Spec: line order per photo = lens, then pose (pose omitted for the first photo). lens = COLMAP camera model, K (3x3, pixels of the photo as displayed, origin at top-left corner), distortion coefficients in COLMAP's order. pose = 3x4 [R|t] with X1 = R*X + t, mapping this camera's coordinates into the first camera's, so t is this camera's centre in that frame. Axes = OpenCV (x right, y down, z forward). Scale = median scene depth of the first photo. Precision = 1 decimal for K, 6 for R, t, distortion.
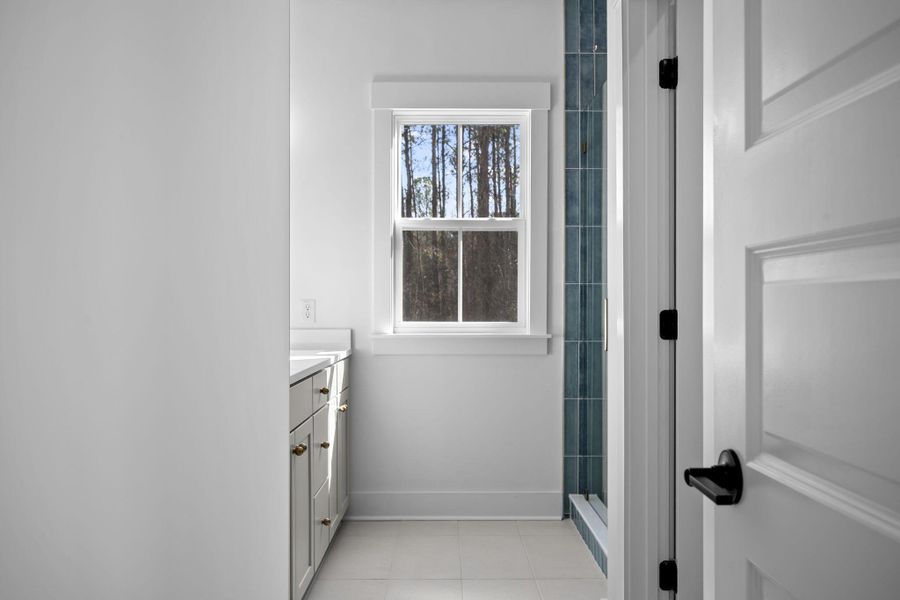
lens RADIAL K [[761.7, 0, 451.4], [0, 761.7, 301.0], [0, 0, 1]] dist [0.002884, -0.022236]
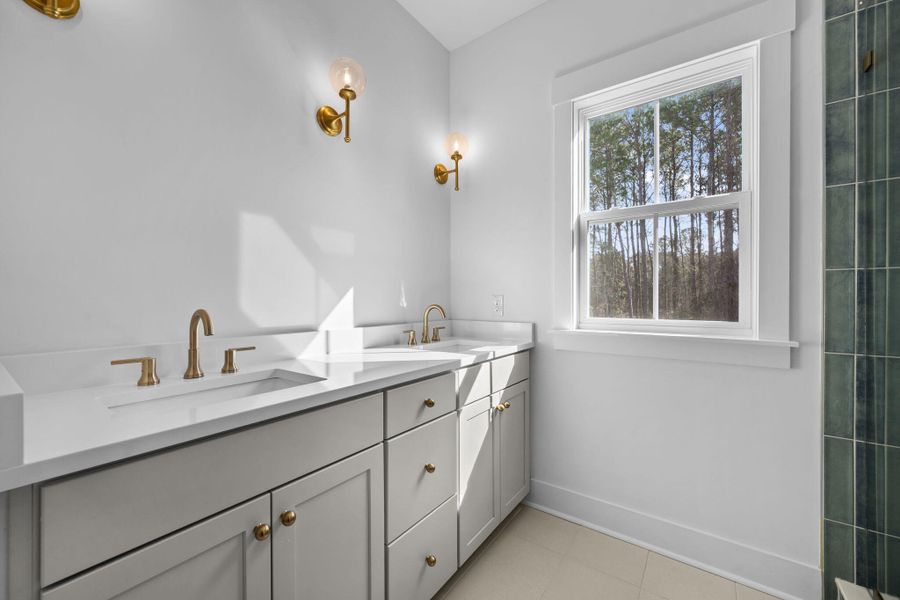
lens RADIAL K [[349.2, 0, 458.7], [0, 349.2, 296.7], [0, 0, 1]] dist [0.000910, 0.001325]
pose [[0.811437, -0.002458, -0.584434, 0.064420], [0.001048, 0.999996, -0.002751, 0.002350], [0.584439, 0.001620, 0.811436, 0.545371]]
